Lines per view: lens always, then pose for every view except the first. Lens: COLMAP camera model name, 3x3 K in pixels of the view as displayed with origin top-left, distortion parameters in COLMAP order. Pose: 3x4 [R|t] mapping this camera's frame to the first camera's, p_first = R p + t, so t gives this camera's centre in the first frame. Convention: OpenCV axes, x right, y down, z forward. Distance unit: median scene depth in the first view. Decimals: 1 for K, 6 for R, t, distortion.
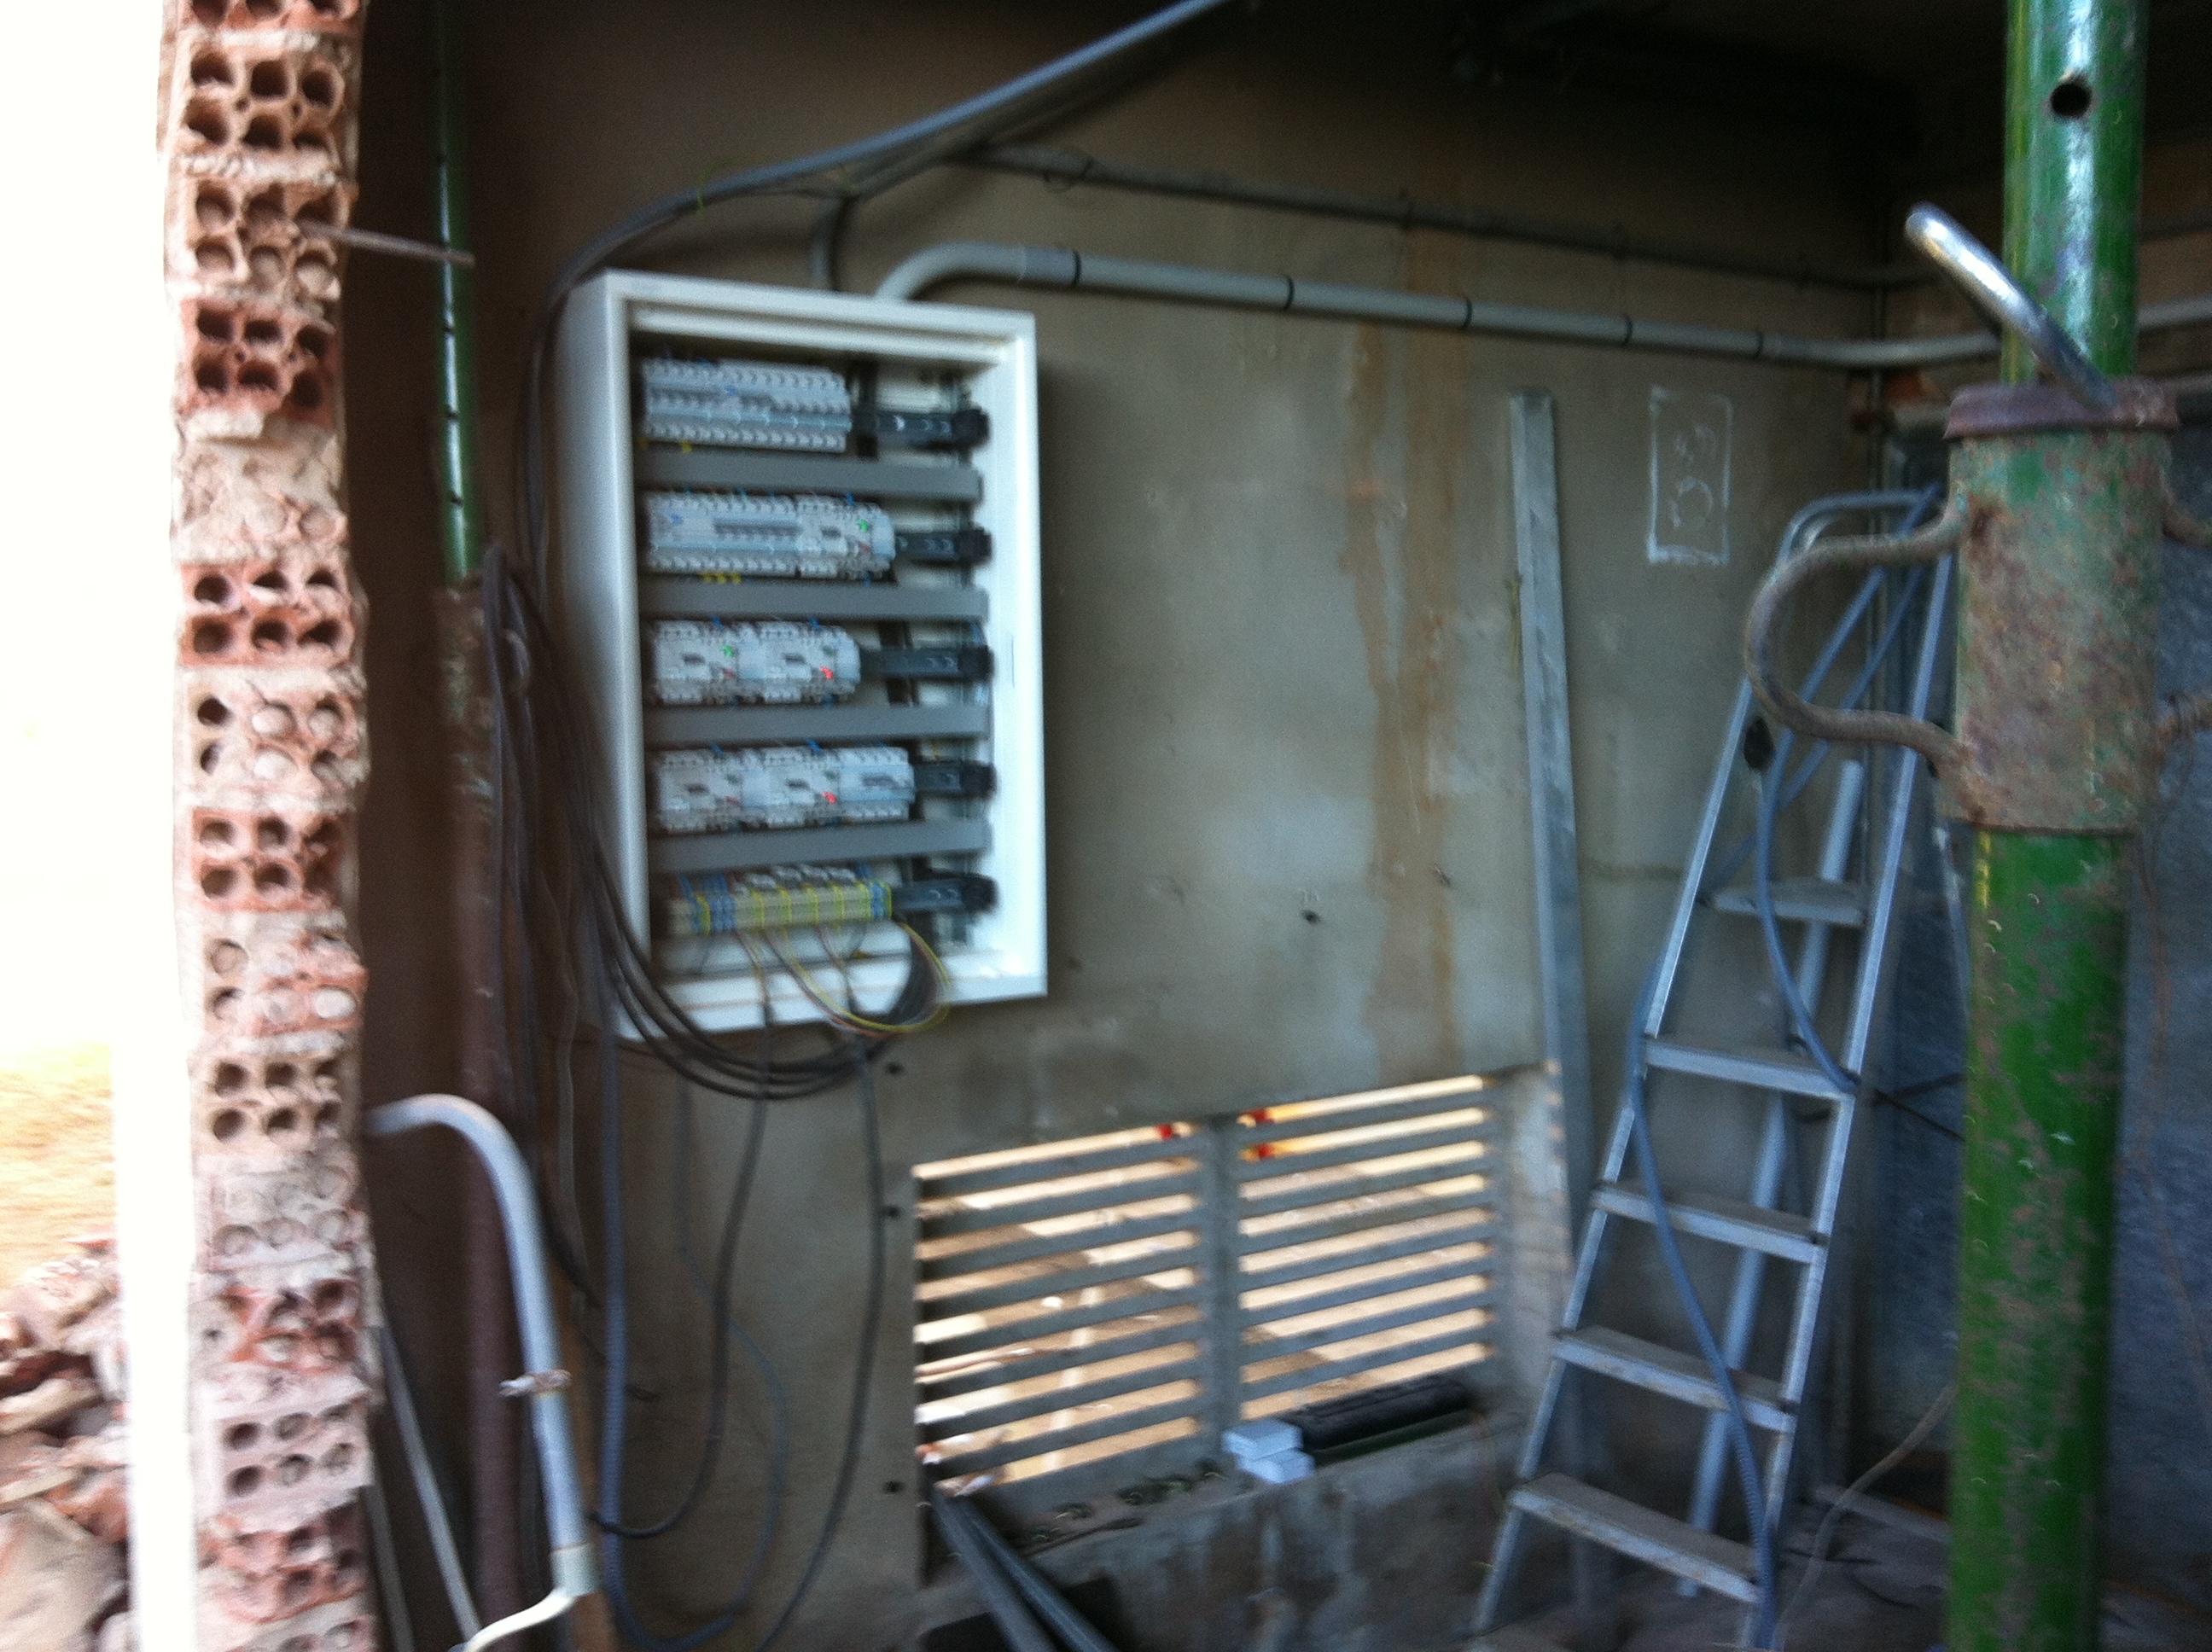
lens RADIAL K [[2109.6, 0, 1099.6], [0, 2109.6, 864.2], [0, 0, 1]] dist [0.078410, -0.176298]
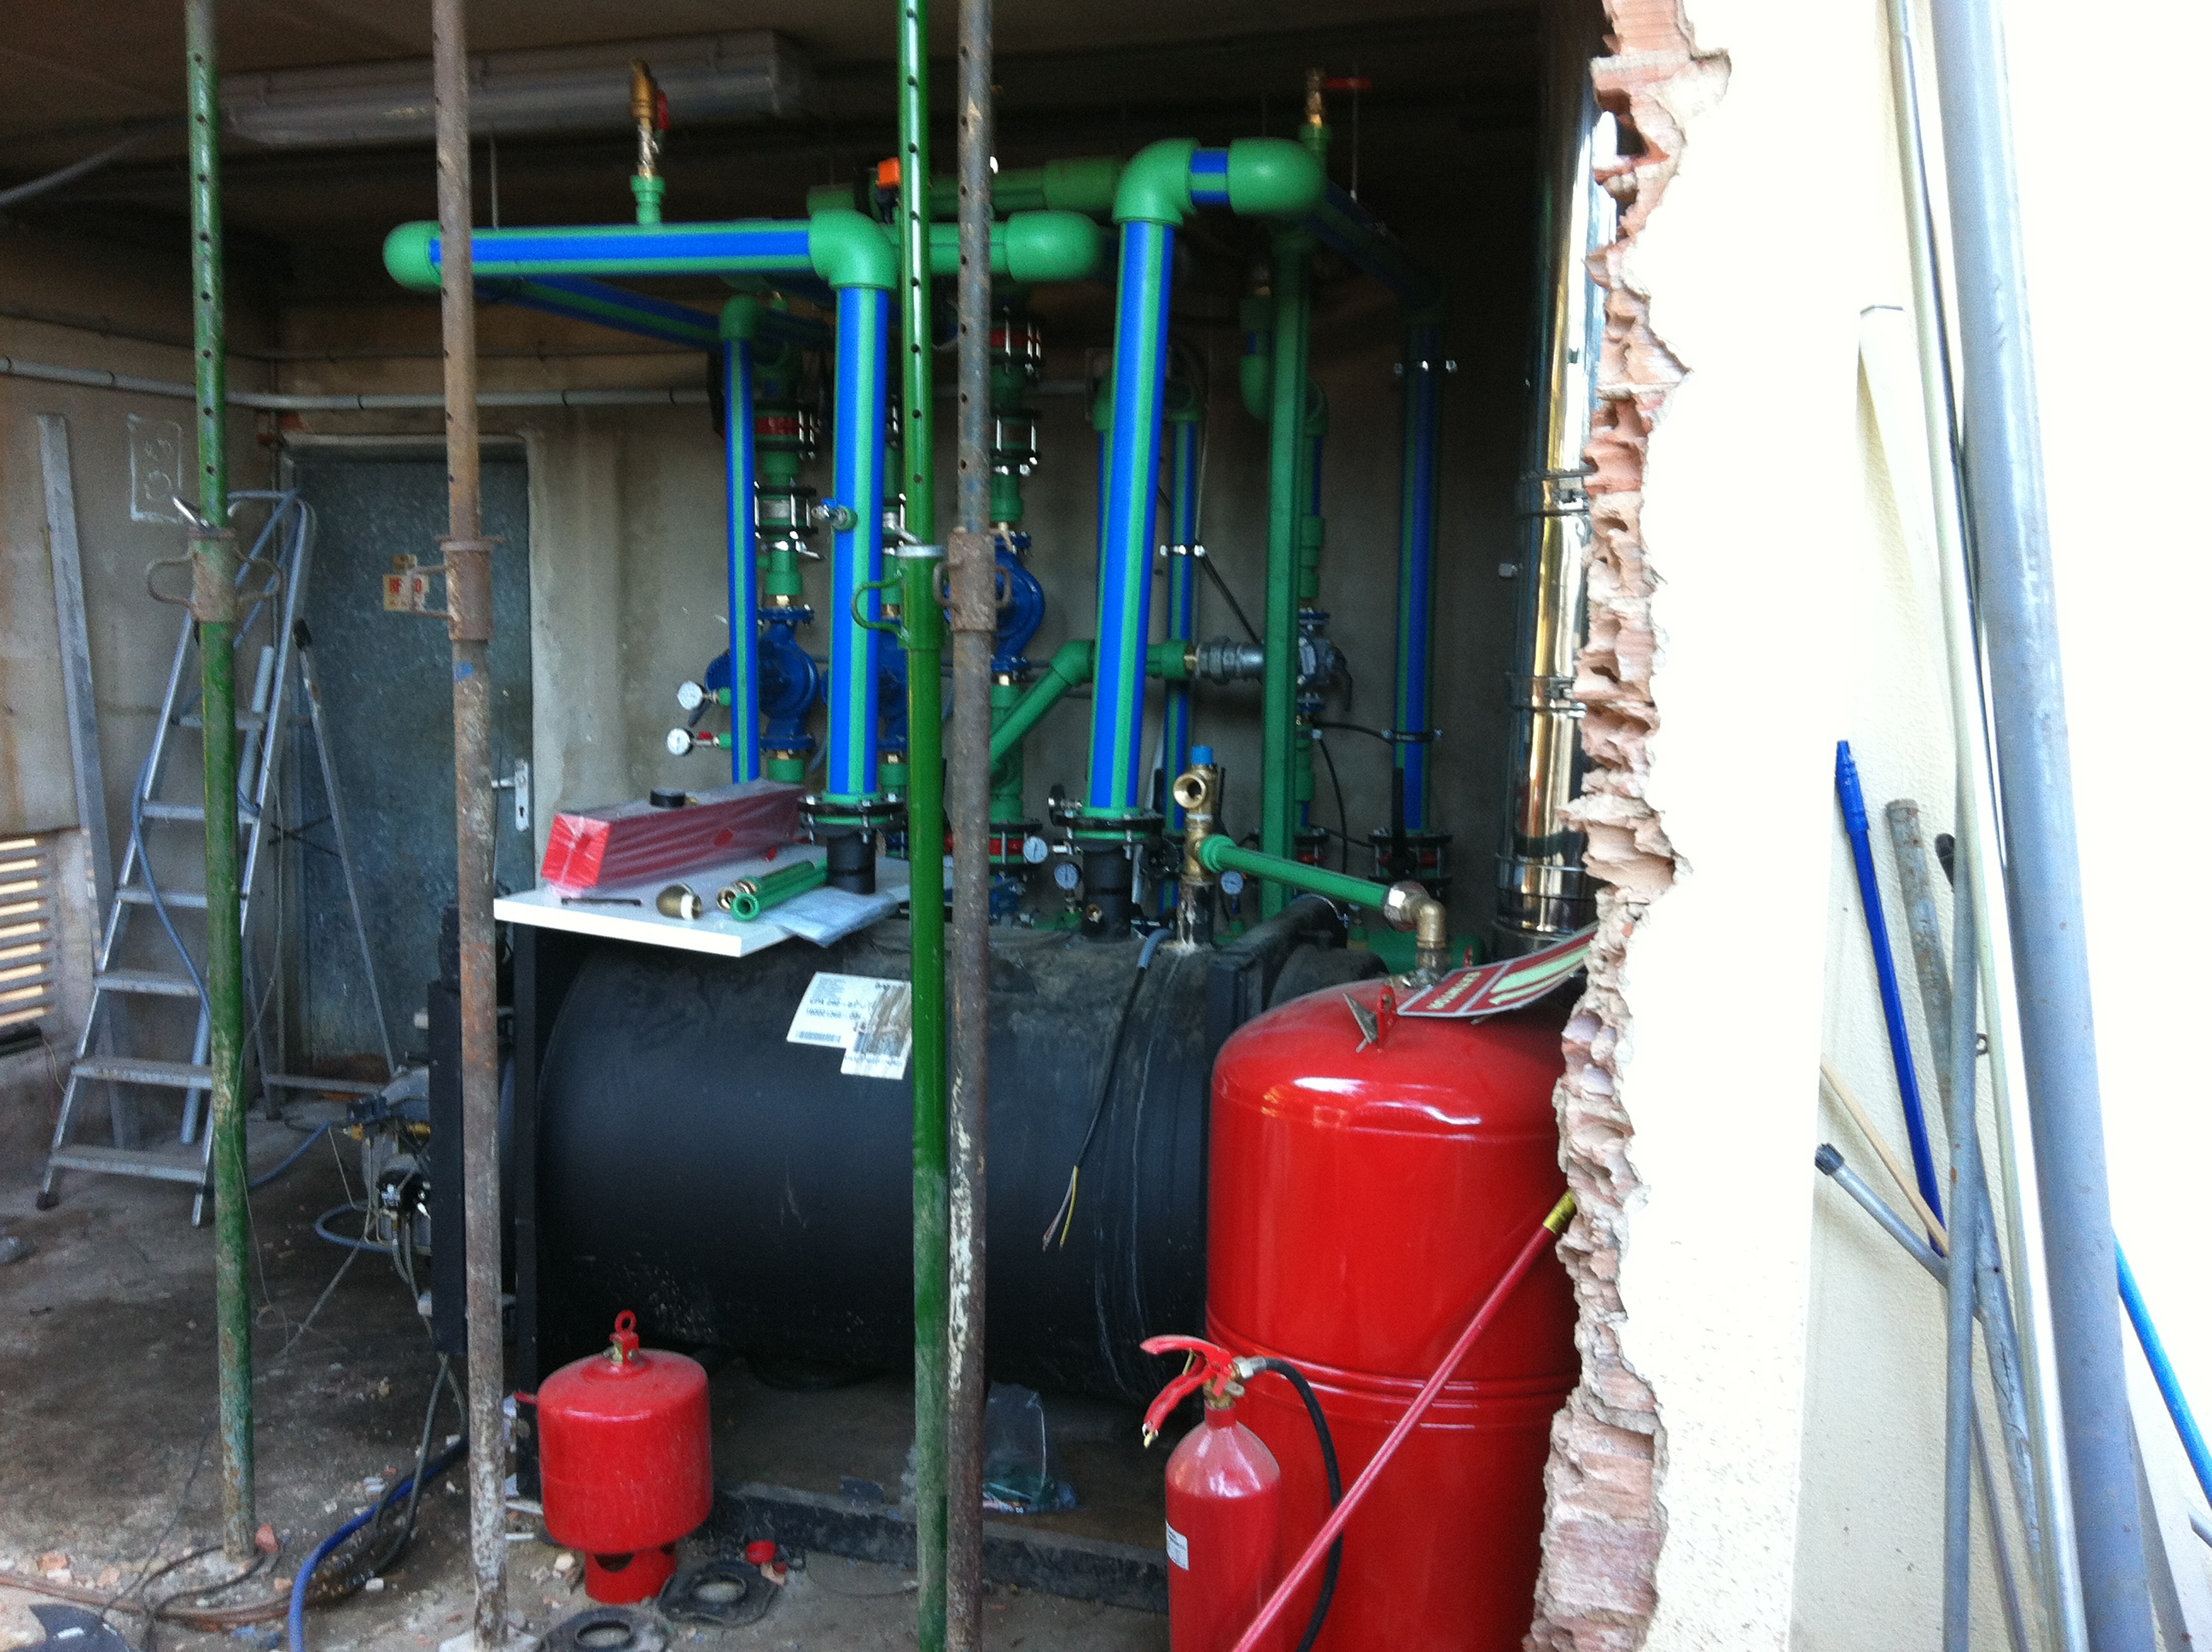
lens RADIAL K [[2109.6, 0, 1099.6], [0, 2109.6, 864.2], [0, 0, 1]] dist [0.078410, -0.176298]
pose [[0.784938, -0.047791, 0.617728, -0.194724], [0.025872, 0.998679, 0.044388, 0.073927], [-0.619034, -0.018860, 0.785138, -0.806078]]
